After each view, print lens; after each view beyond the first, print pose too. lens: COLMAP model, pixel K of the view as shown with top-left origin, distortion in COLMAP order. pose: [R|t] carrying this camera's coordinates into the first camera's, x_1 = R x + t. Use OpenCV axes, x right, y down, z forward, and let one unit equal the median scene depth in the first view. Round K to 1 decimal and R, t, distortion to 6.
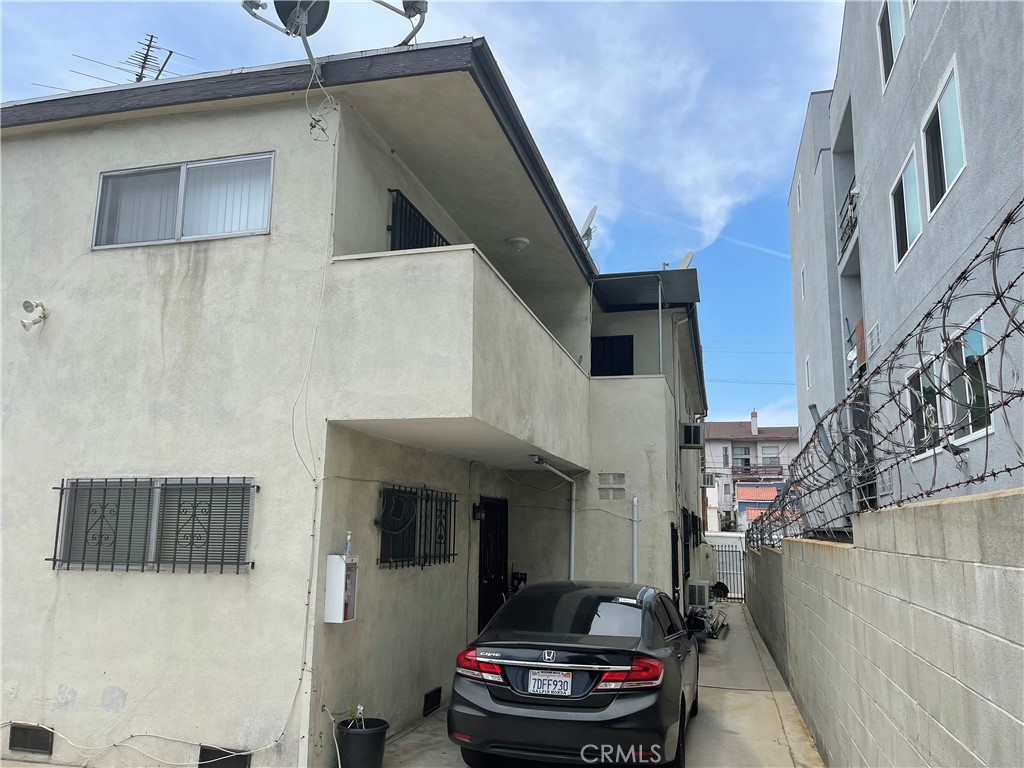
lens RADIAL K [[783.2, 0, 517.5], [0, 783.2, 385.9], [0, 0, 1]] dist [0.037546, -0.043944]
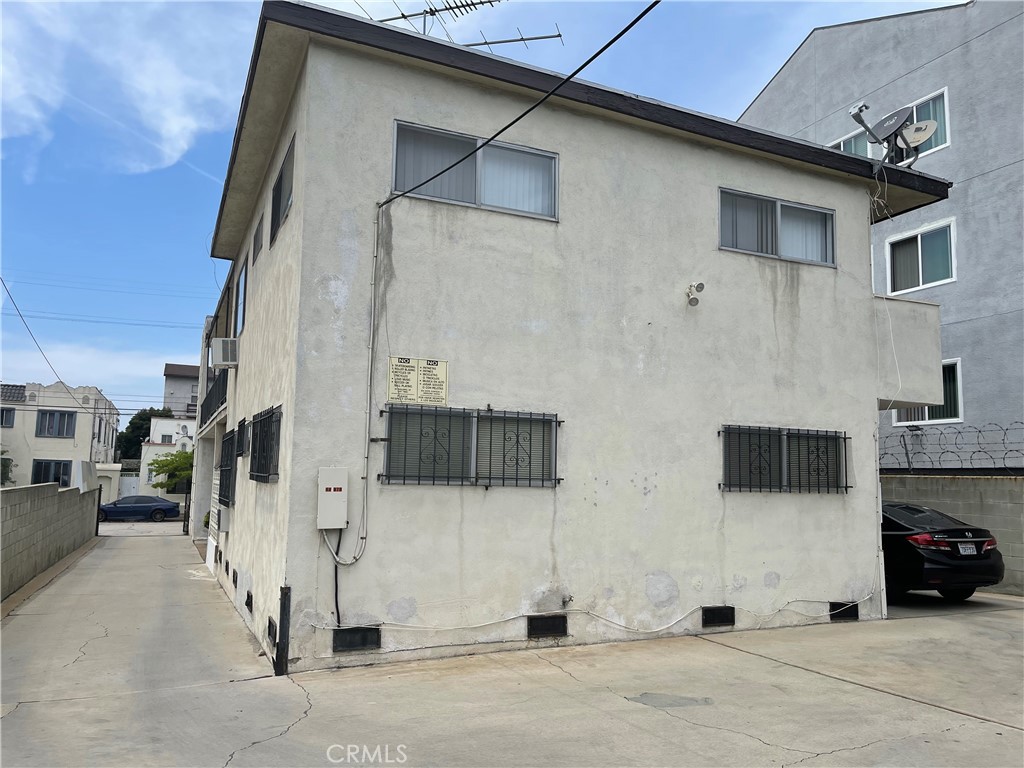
lens RADIAL K [[783.2, 0, 515.5], [0, 783.2, 382.5], [0, 0, 1]] dist [0.037546, -0.043944]
pose [[0.774913, 0.082138, 0.626708, -1.688589], [-0.124871, 0.991873, 0.024404, 0.059128], [-0.619610, -0.097169, 0.778872, 0.195557]]
